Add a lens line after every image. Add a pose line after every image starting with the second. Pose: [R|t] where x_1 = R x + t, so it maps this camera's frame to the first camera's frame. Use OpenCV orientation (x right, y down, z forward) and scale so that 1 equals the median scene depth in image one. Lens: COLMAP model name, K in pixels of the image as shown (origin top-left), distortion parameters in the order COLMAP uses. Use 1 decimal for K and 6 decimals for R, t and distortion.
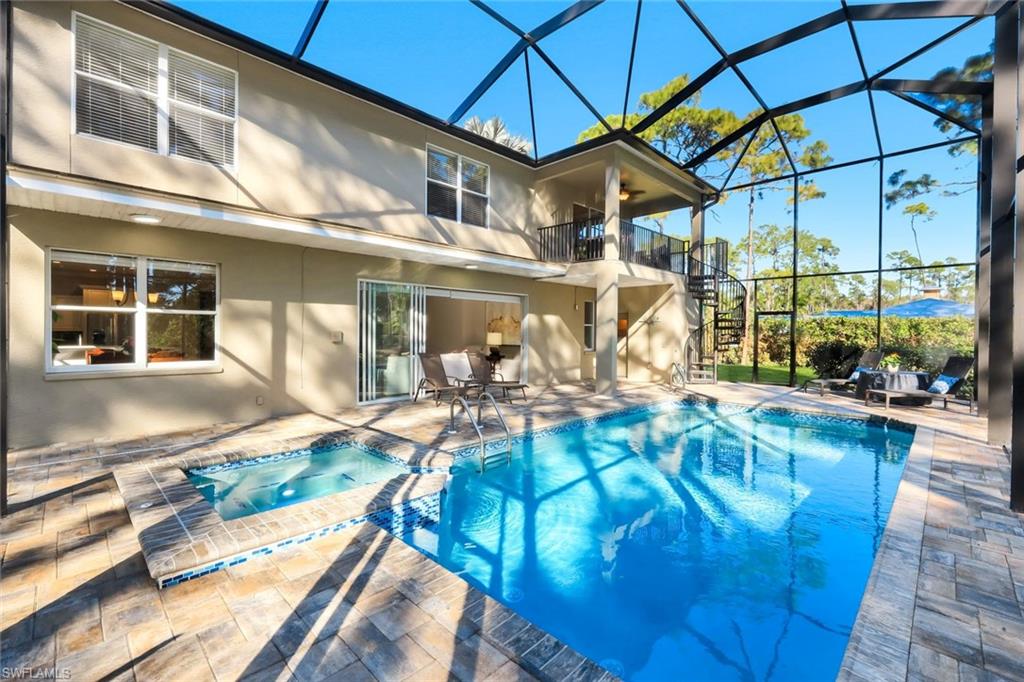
lens RADIAL K [[419.0, 0, 509.6], [0, 419.0, 336.9], [0, 0, 1]] dist [-0.001101, 0.000067]
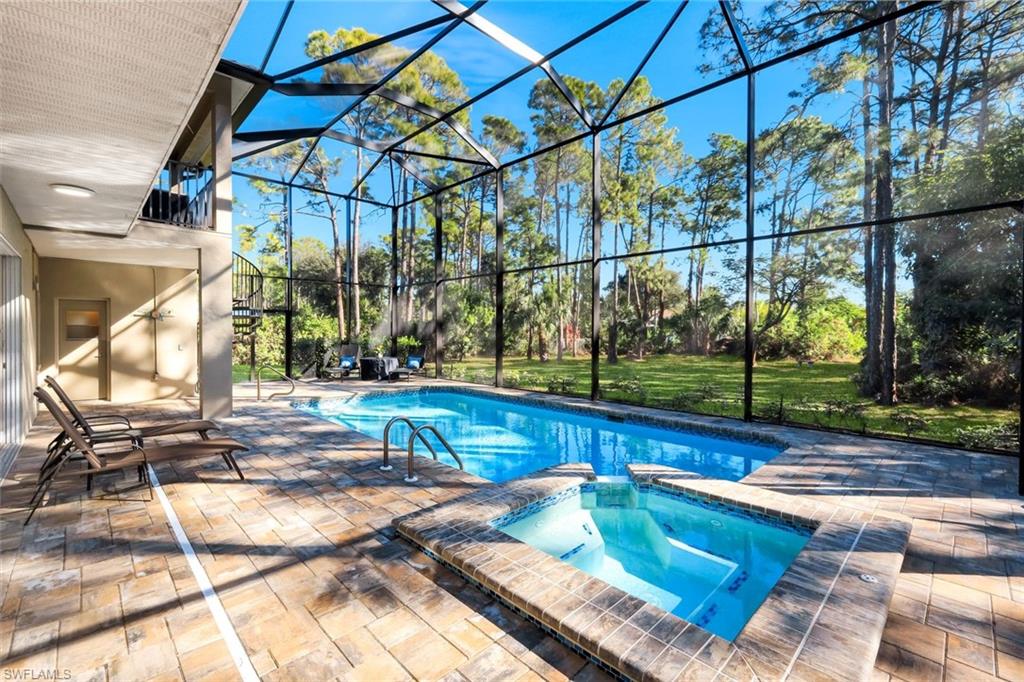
lens RADIAL K [[419.0, 0, 509.6], [0, 419.0, 336.9], [0, 0, 1]] dist [-0.001101, 0.000067]
pose [[0.071026, -0.013941, 0.997377, -1.079060], [0.003826, 0.999899, 0.013703, -0.022910], [-0.997467, 0.002842, 0.071072, 1.038521]]
